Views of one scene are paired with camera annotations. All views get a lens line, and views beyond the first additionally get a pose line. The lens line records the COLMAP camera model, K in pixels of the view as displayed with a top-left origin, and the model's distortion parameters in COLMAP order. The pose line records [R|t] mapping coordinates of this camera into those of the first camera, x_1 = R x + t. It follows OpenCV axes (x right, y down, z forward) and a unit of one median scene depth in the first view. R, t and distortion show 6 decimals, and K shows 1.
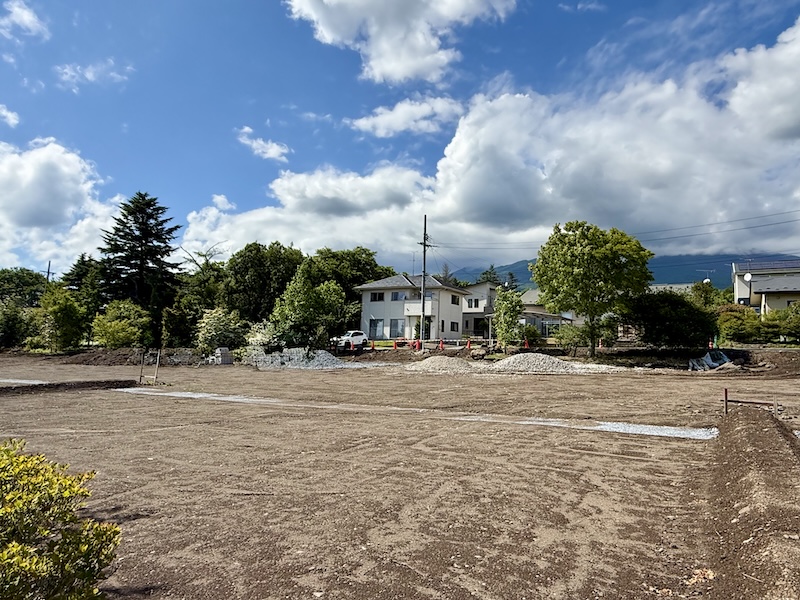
lens RADIAL K [[497.7, 0, 400.0], [0, 497.7, 300.0], [0, 0, 1]] dist [0.002314, 0.000056]
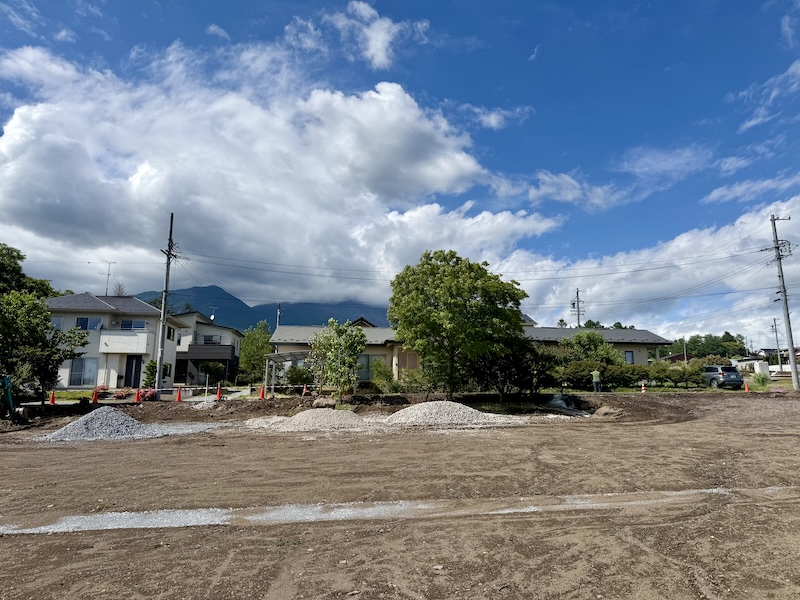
lens RADIAL K [[546.6, 0, 400.0], [0, 546.6, 300.0], [0, 0, 1]] dist [-0.002994, -0.000859]
pose [[0.762514, 0.097224, 0.639625, -0.164259], [-0.045771, 0.994274, -0.096565, 0.013007], [-0.645351, 0.044356, 0.762597, 0.158698]]
